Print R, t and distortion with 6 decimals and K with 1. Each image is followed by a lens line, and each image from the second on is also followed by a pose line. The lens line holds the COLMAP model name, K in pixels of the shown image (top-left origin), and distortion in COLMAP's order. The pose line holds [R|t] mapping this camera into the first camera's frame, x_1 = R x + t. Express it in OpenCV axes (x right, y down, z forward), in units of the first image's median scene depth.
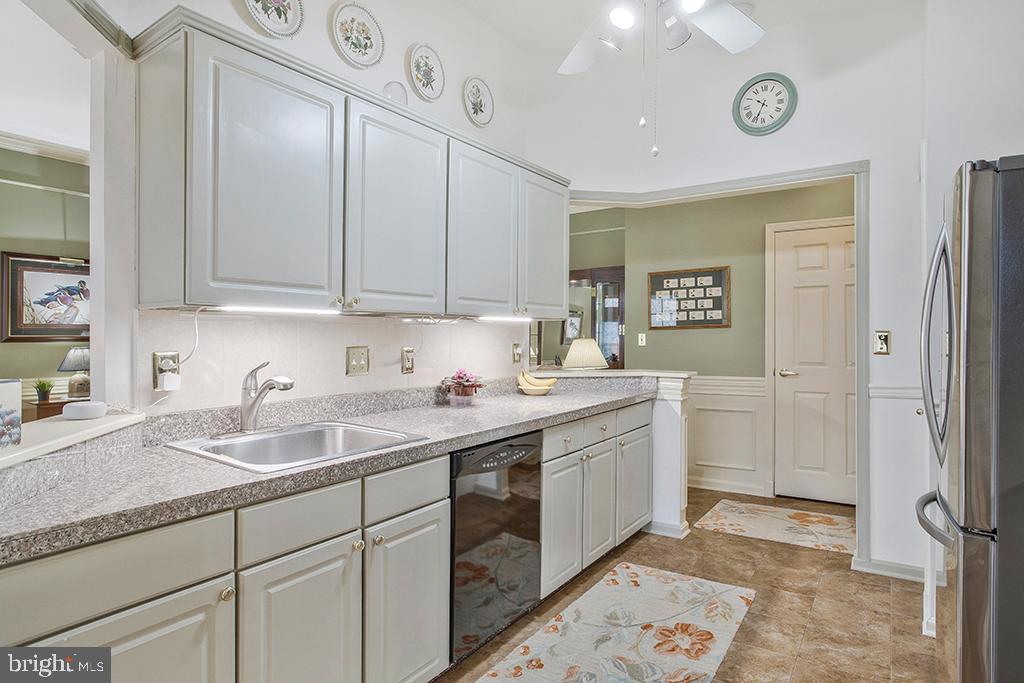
lens RADIAL K [[554.5, 0, 511.4], [0, 554.5, 347.5], [0, 0, 1]] dist [-0.041908, 0.013024]
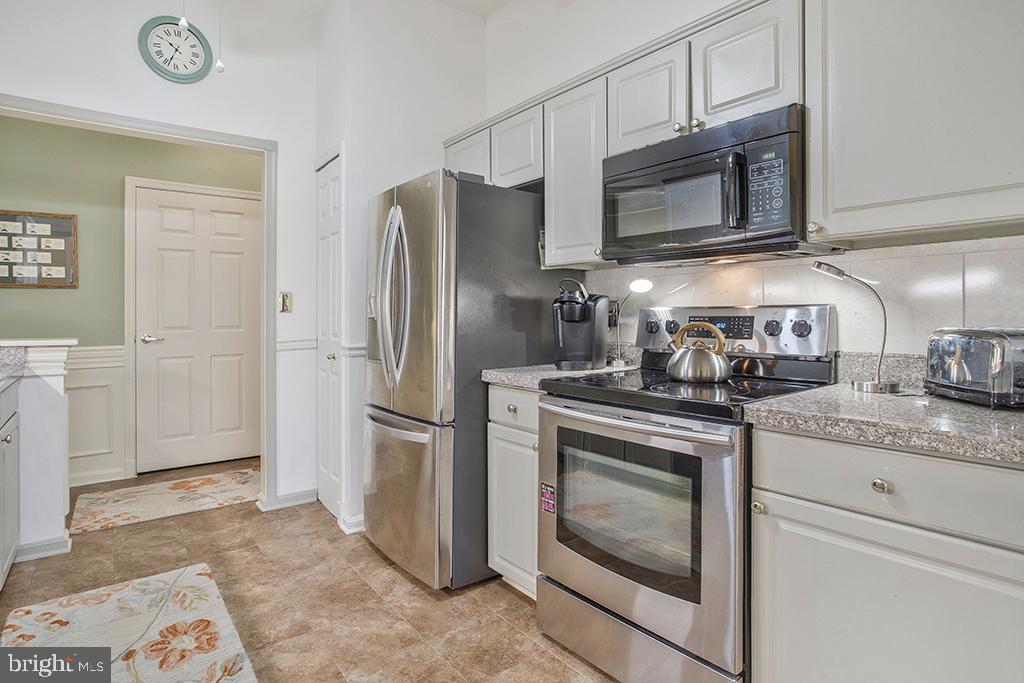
lens RADIAL K [[554.5, 0, 484.9], [0, 554.5, 309.7], [0, 0, 1]] dist [-0.041908, 0.013024]
pose [[0.327499, 0.013983, 0.944748, -0.248849], [0.016961, 0.999642, -0.020675, 0.032628], [-0.944699, 0.022795, 0.327145, 0.199995]]
